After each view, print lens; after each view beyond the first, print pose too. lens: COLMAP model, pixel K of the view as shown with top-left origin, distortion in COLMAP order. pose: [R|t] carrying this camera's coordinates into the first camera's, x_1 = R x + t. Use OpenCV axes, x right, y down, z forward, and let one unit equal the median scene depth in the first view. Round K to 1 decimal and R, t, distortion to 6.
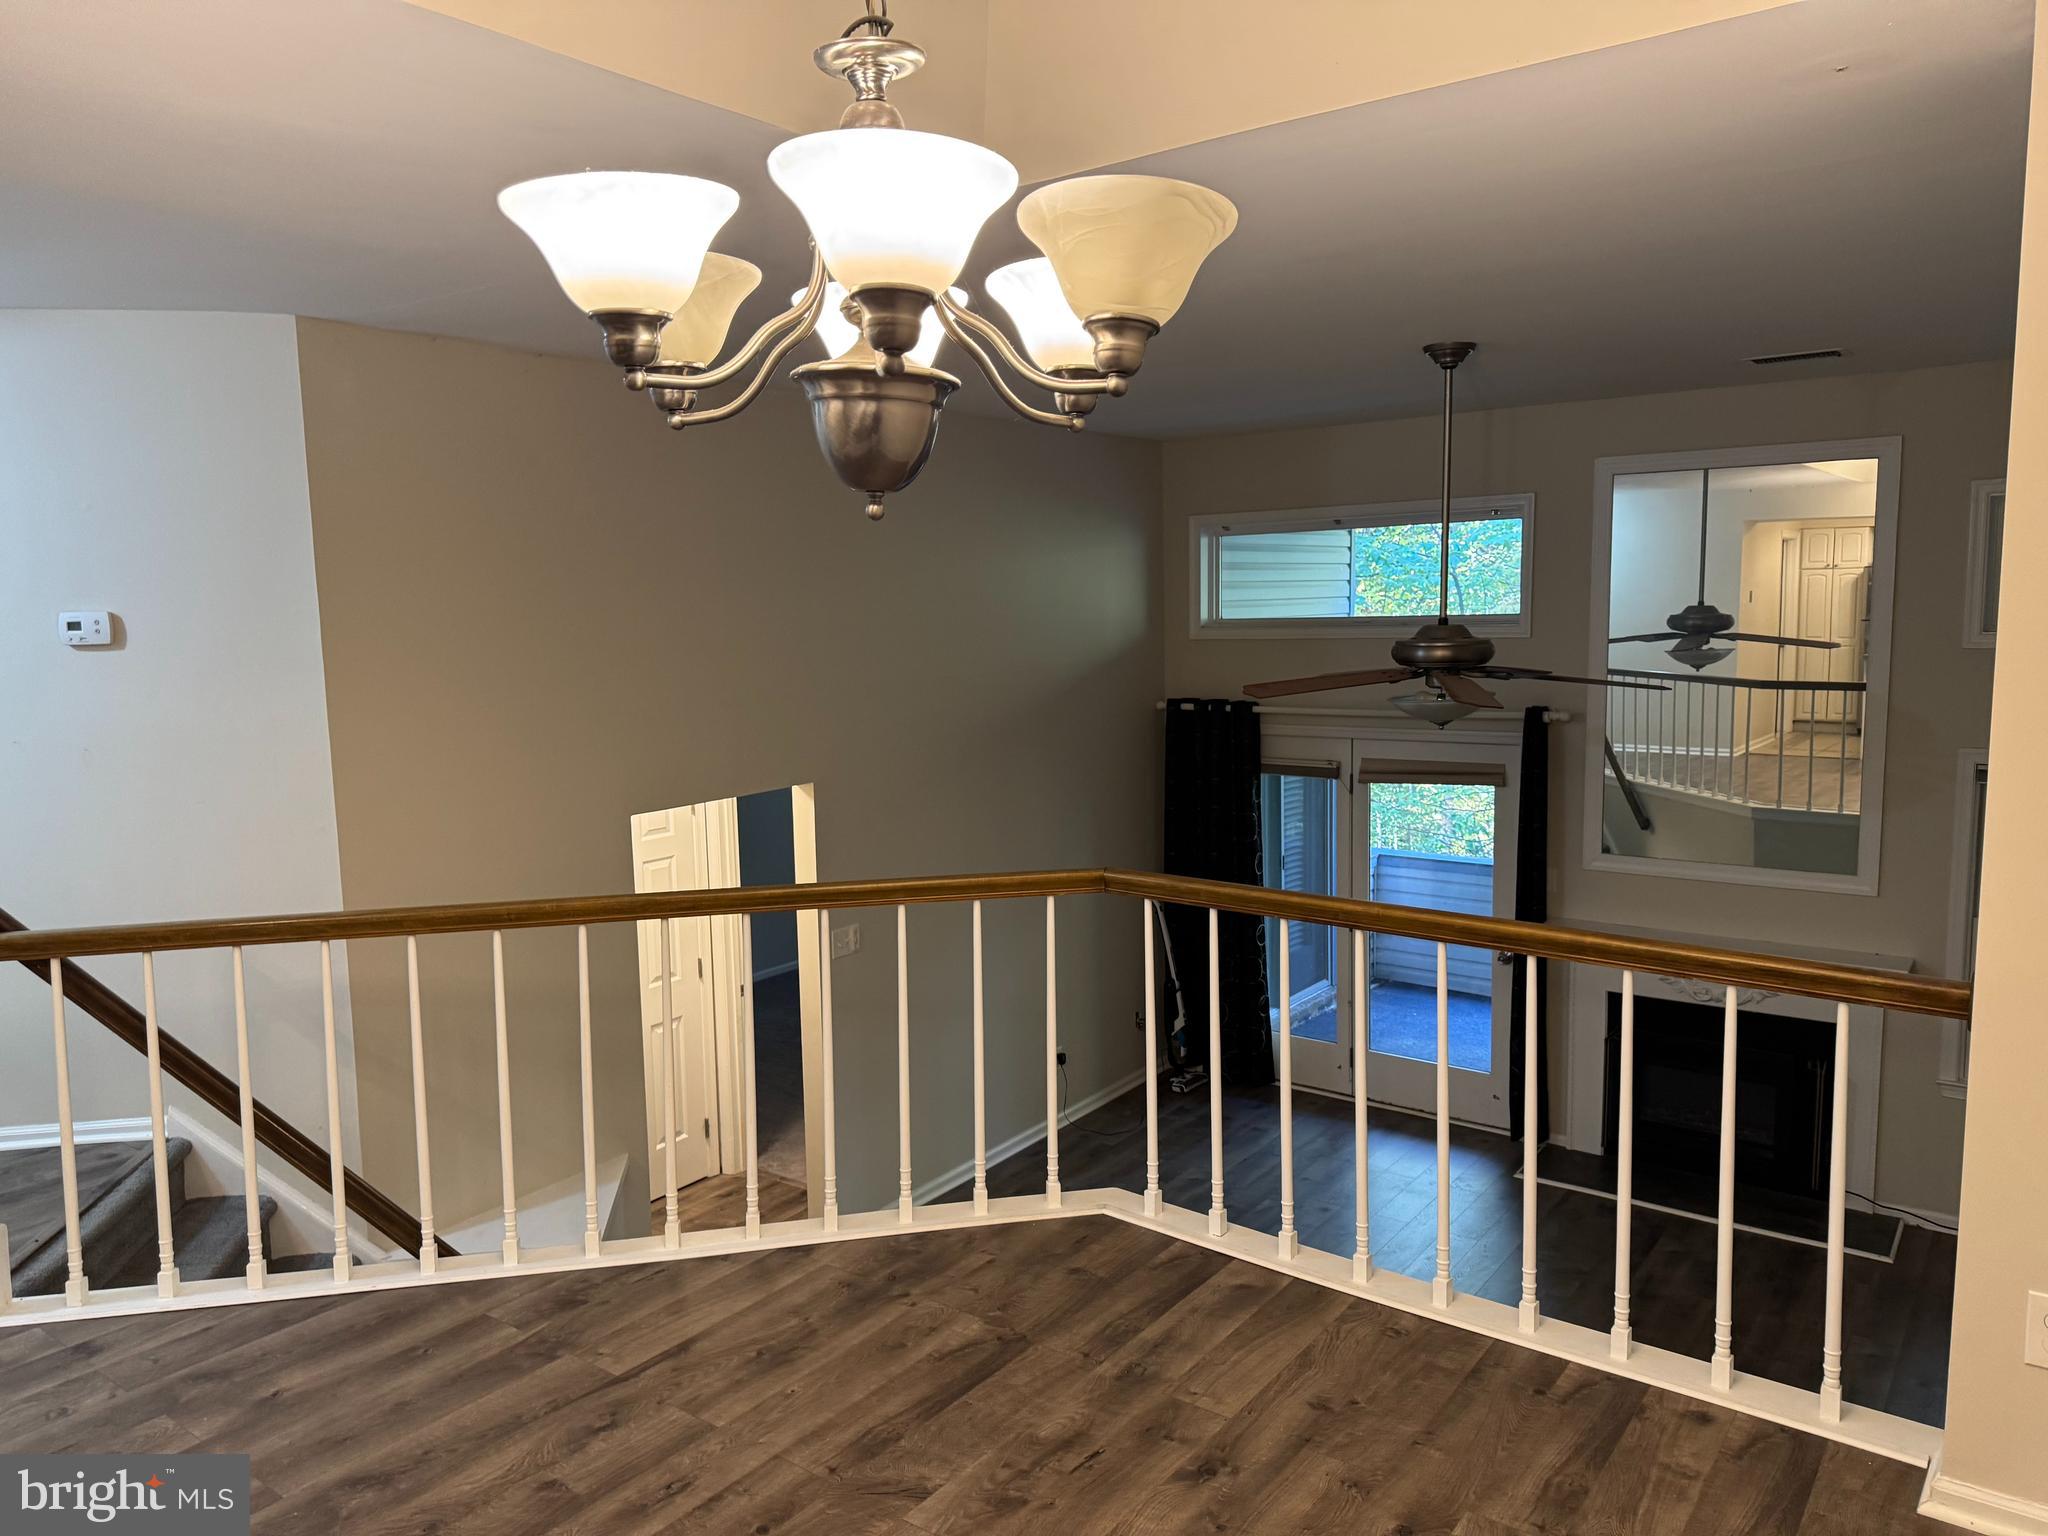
lens RADIAL K [[1438.0, 0, 1033.1], [0, 1438.0, 775.3], [0, 0, 1]] dist [0.001468, -0.003297]
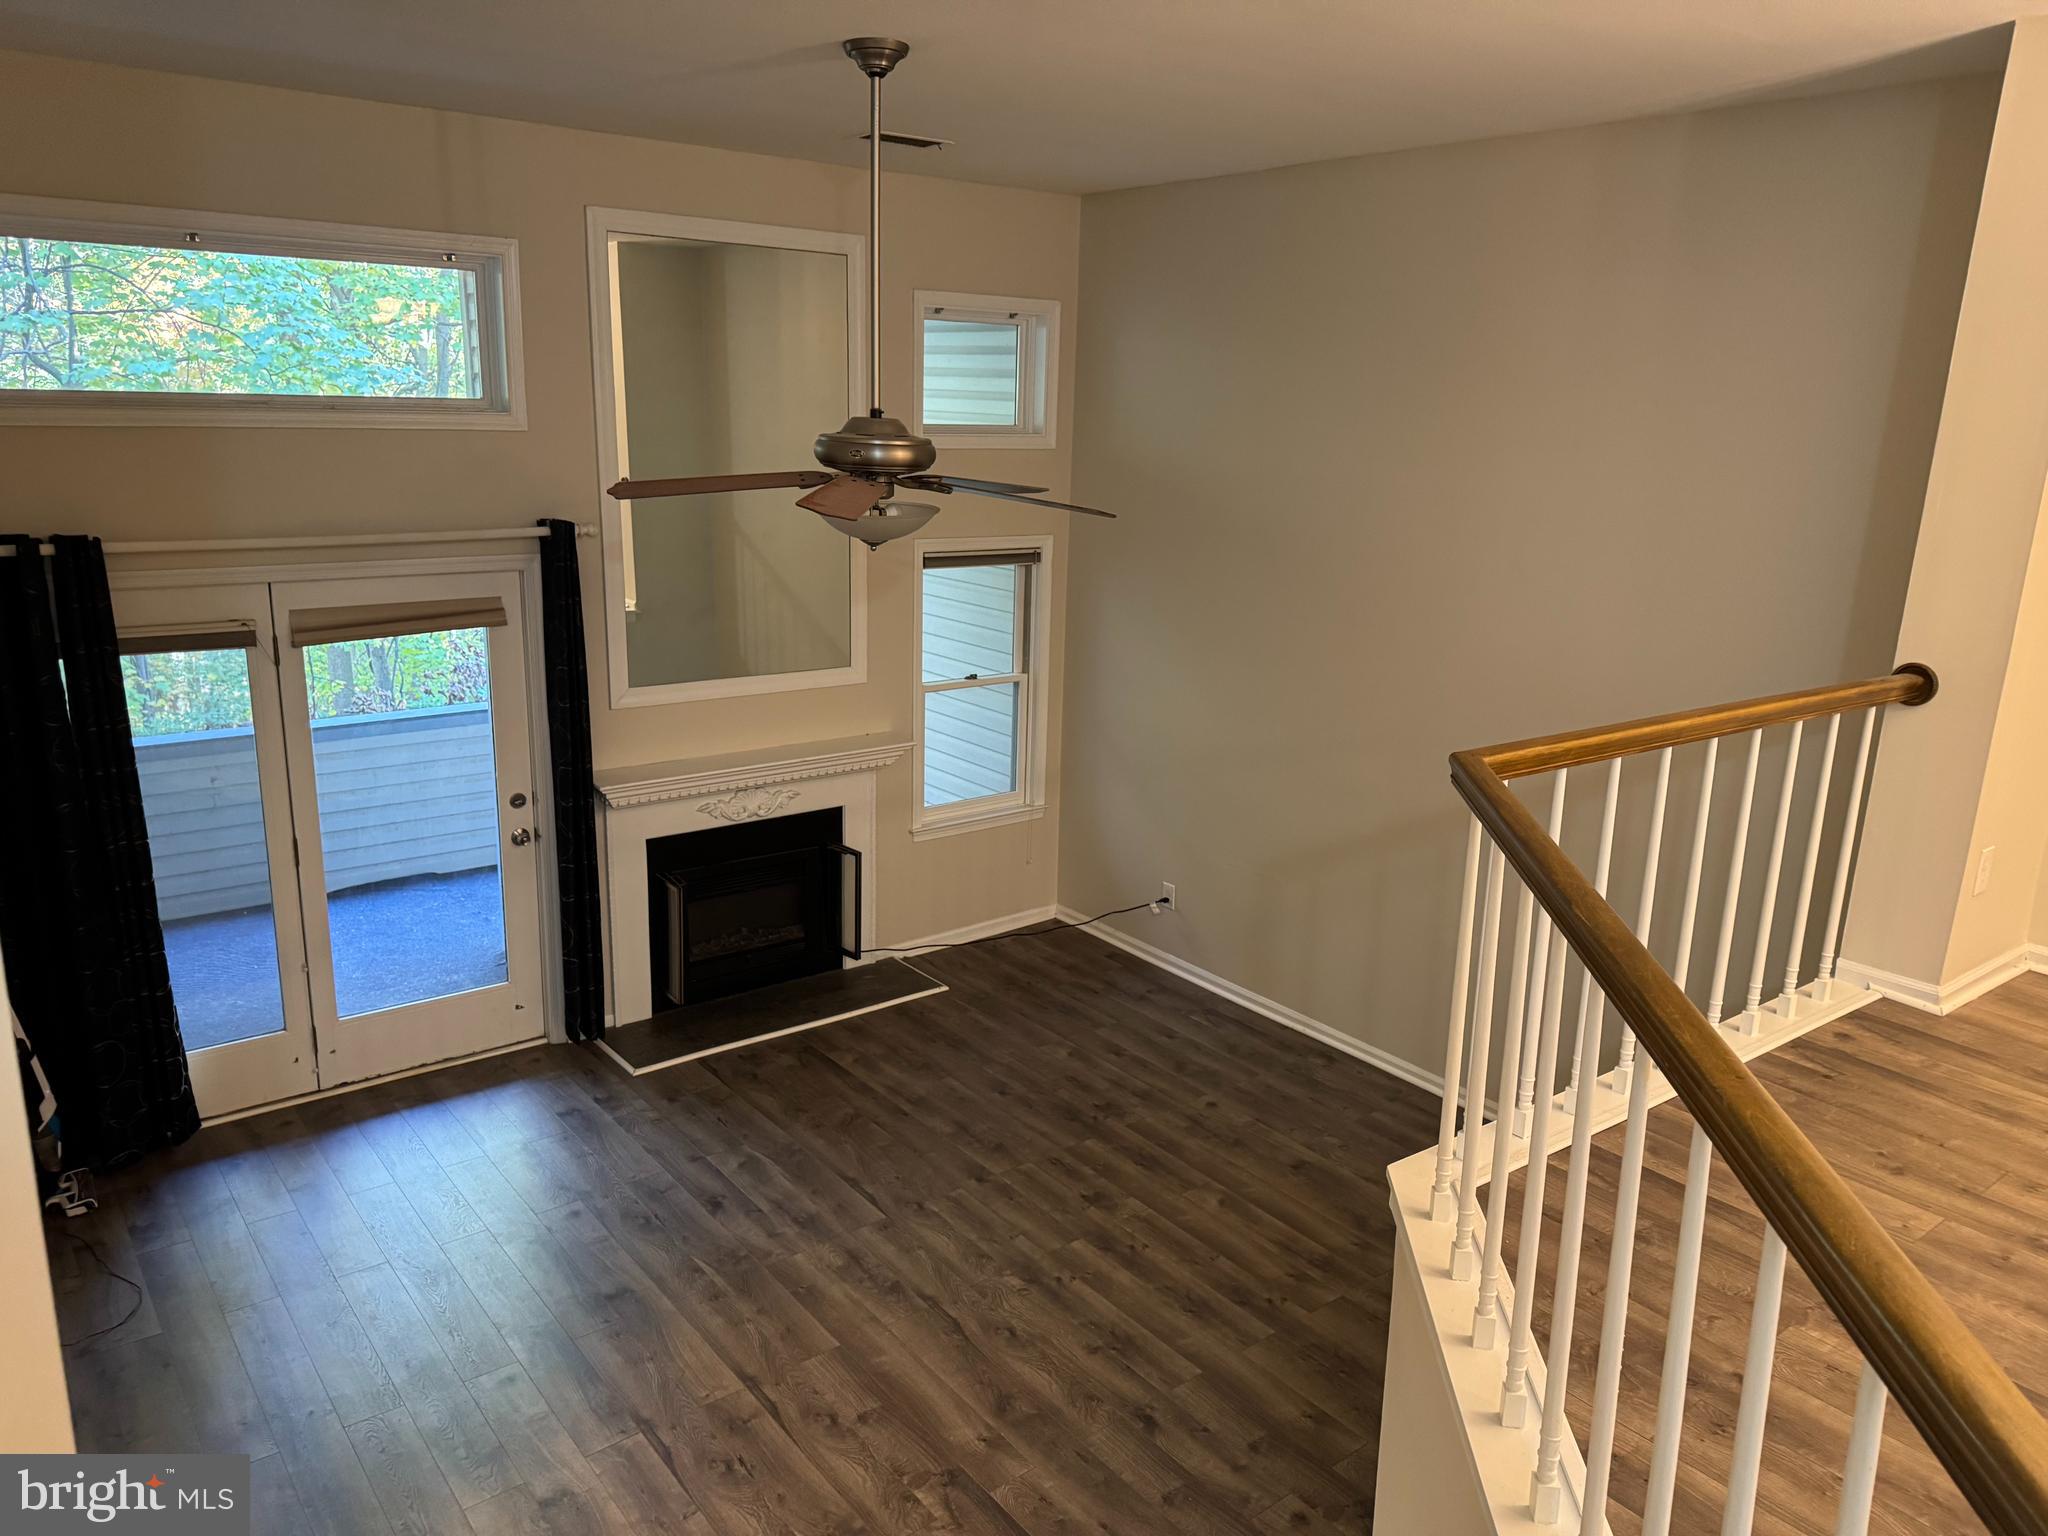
lens RADIAL K [[1438.0, 0, 1033.1], [0, 1438.0, 775.3], [0, 0, 1]] dist [0.001468, -0.003297]
pose [[0.236294, -0.215761, 0.947424, -0.355957], [0.078696, 0.976082, 0.202660, -0.047821], [-0.968490, 0.026671, 0.247622, 0.526829]]
